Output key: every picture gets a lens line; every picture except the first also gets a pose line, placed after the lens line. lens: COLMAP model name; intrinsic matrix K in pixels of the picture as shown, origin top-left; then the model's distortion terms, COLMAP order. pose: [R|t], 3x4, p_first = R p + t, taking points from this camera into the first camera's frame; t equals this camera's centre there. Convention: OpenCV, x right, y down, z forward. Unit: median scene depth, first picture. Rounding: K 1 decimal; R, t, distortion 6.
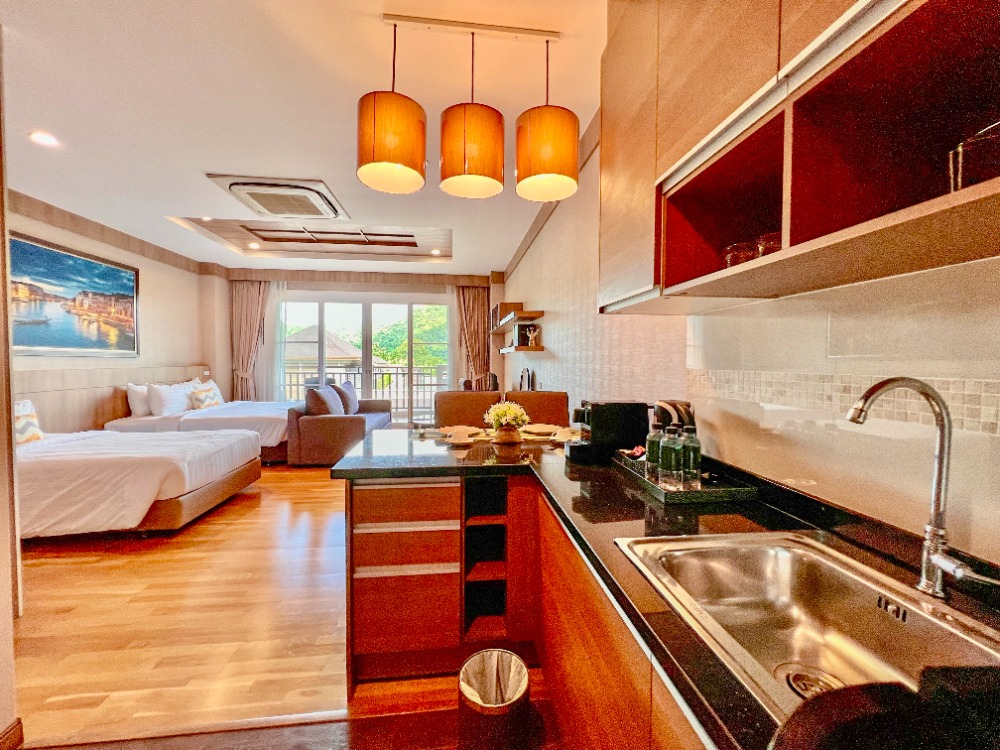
lens RADIAL K [[400.5, 0, 500.7], [0, 400.5, 371.9], [0, 0, 1]] dist [-0.003808, 0.000690]
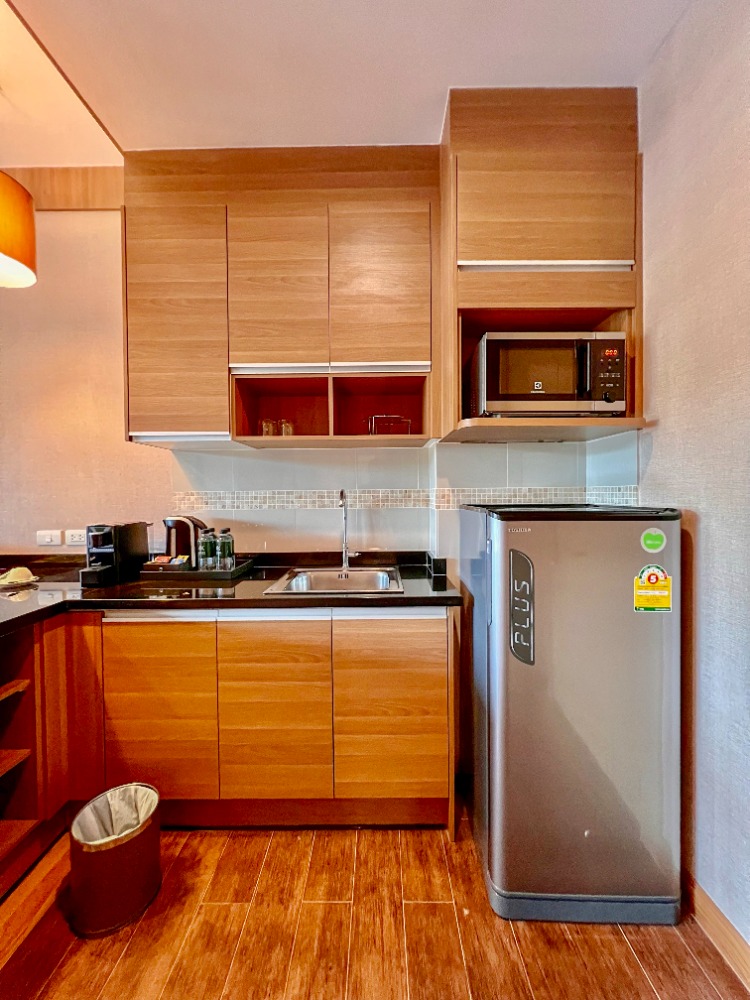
lens RADIAL K [[400.5, 0, 376.3], [0, 400.5, 498.9], [0, 0, 1]] dist [-0.003808, 0.000690]
pose [[0.112546, -0.026123, 0.993303, -0.284351], [0.037079, 0.999069, 0.022073, 0.004702], [-0.992954, 0.034347, 0.113410, 0.080524]]
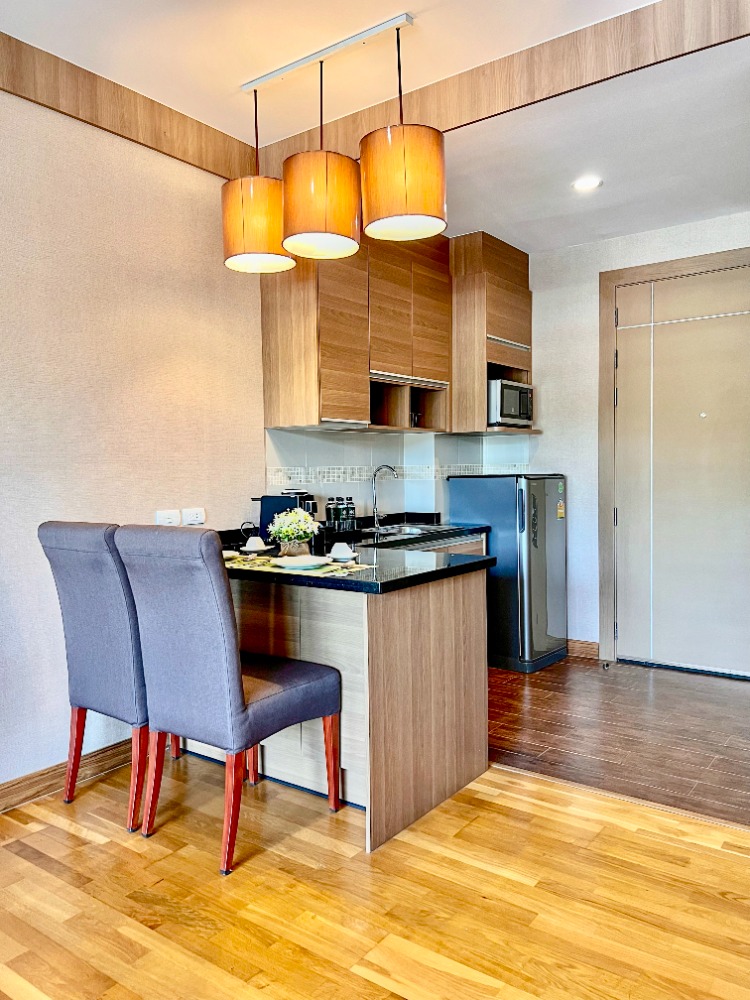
lens RADIAL K [[750.7, 0, 376.2], [0, 750.7, 498.8], [0, 0, 1]] dist [0.054747, -0.065369]
pose [[-0.734673, -0.028350, 0.677829, -0.583058], [0.025778, 0.997239, 0.069648, -0.026420], [-0.677932, 0.068641, -0.731913, 1.004534]]
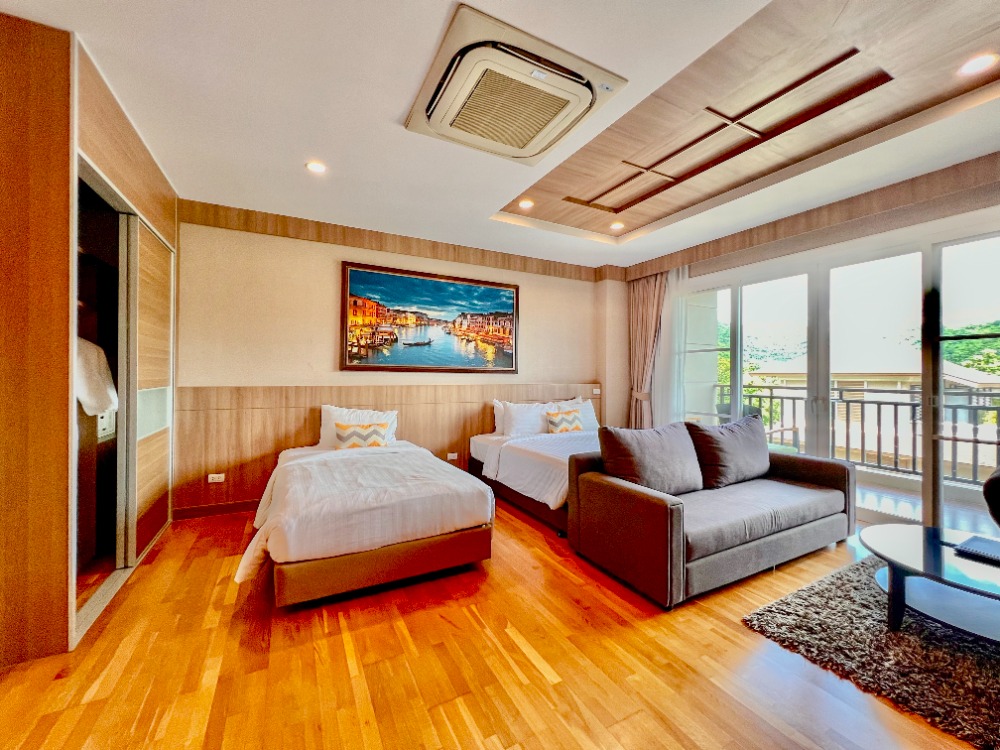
lens RADIAL K [[400.5, 0, 499.8], [0, 400.5, 372.7], [0, 0, 1]] dist [-0.003808, 0.000690]
pose [[0.362816, -0.007928, -0.931827, 0.012332], [-0.030403, 0.999331, -0.020340, -0.022837], [0.931365, 0.035710, 0.362332, 0.773319]]
